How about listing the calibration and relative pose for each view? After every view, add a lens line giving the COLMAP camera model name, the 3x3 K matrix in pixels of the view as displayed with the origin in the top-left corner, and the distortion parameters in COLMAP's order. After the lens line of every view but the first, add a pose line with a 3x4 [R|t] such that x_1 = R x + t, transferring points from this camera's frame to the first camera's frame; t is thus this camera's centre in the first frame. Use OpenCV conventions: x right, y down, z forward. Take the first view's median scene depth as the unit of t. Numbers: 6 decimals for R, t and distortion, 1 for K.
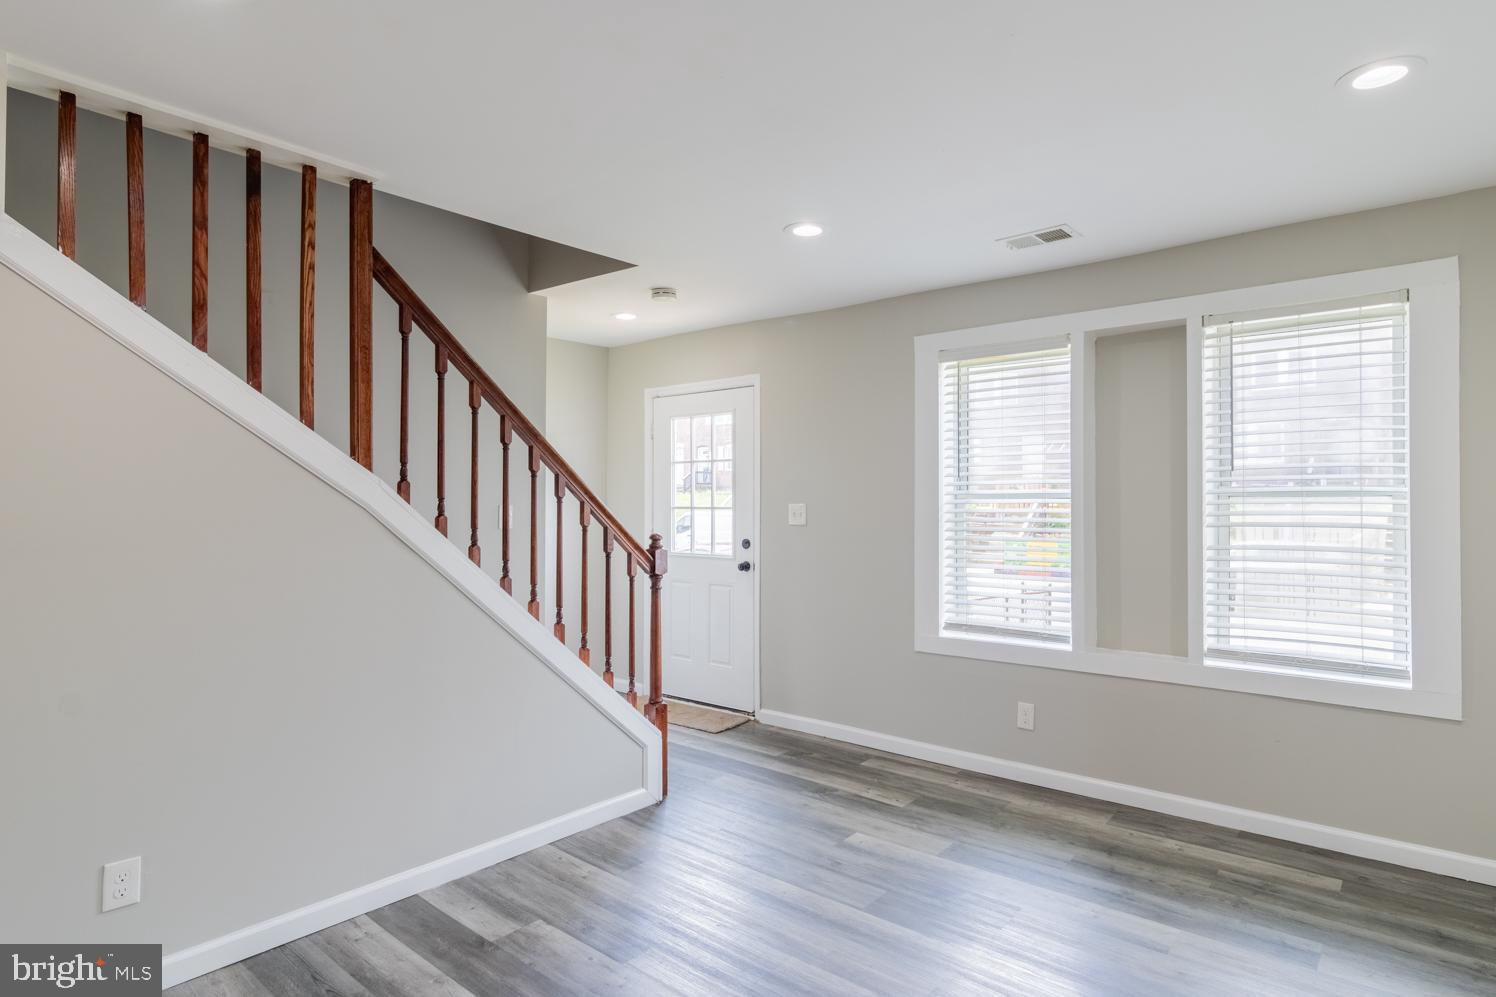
lens RADIAL K [[817.1, 0, 759.6], [0, 817.1, 498.5], [0, 0, 1]] dist [-0.002282, 0.000298]
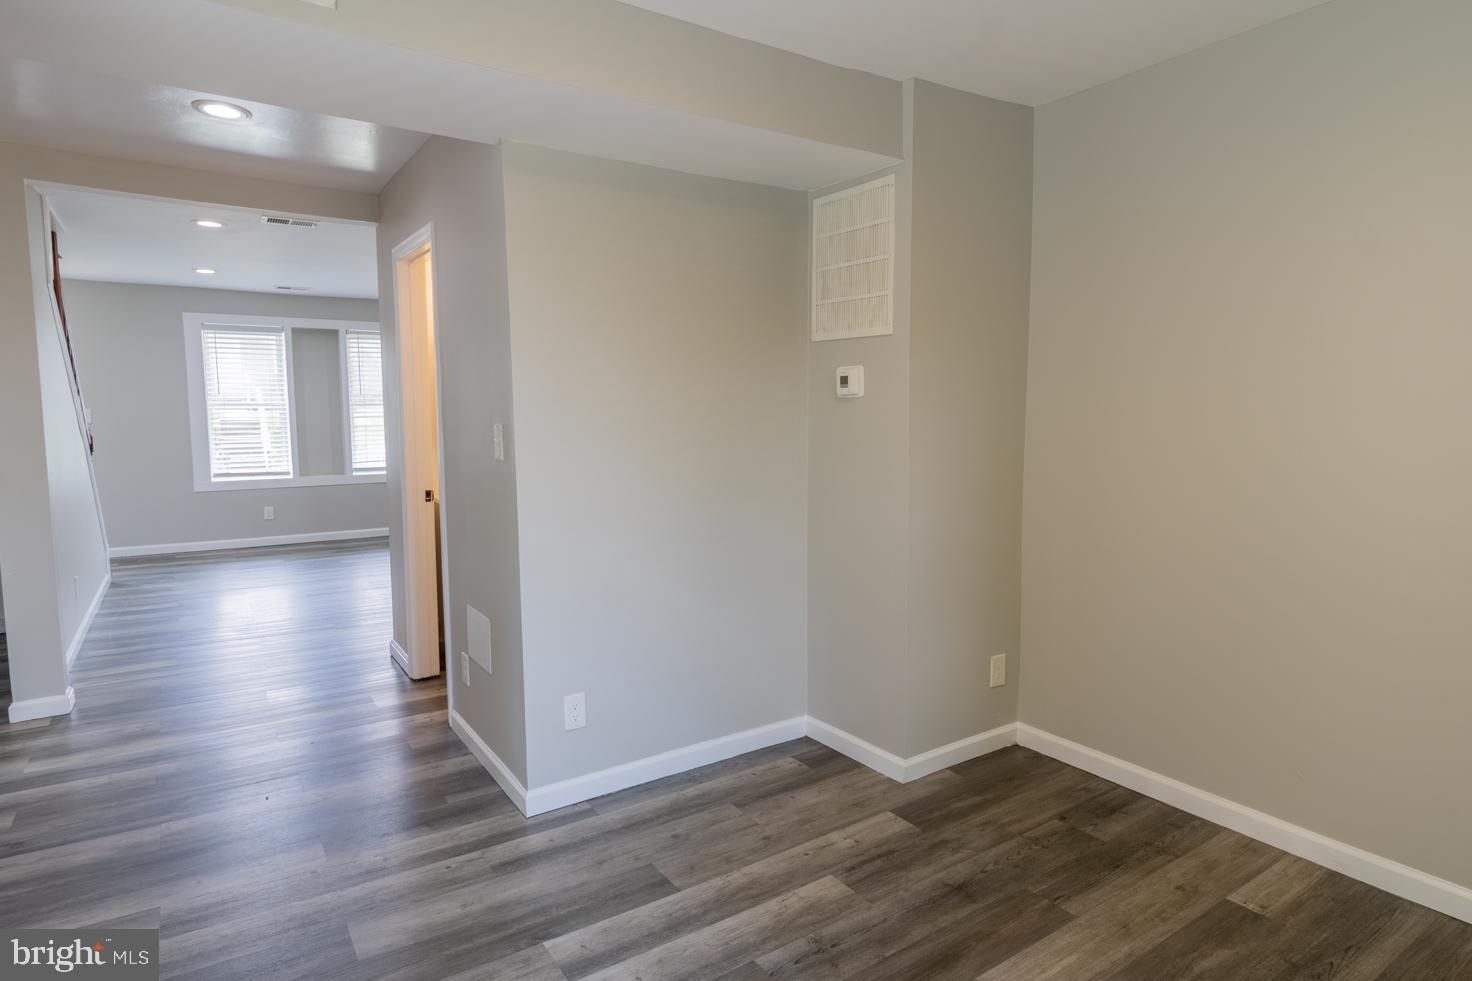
lens RADIAL K [[804.0, 0, 742.5], [0, 804.0, 485.3], [0, 0, 1]] dist [-0.002282, 0.000298]
pose [[0.317563, -0.086490, 0.944284, -1.161525], [-0.002874, 0.995739, 0.092170, 0.008164], [-0.948233, -0.031983, 0.315961, -0.736781]]
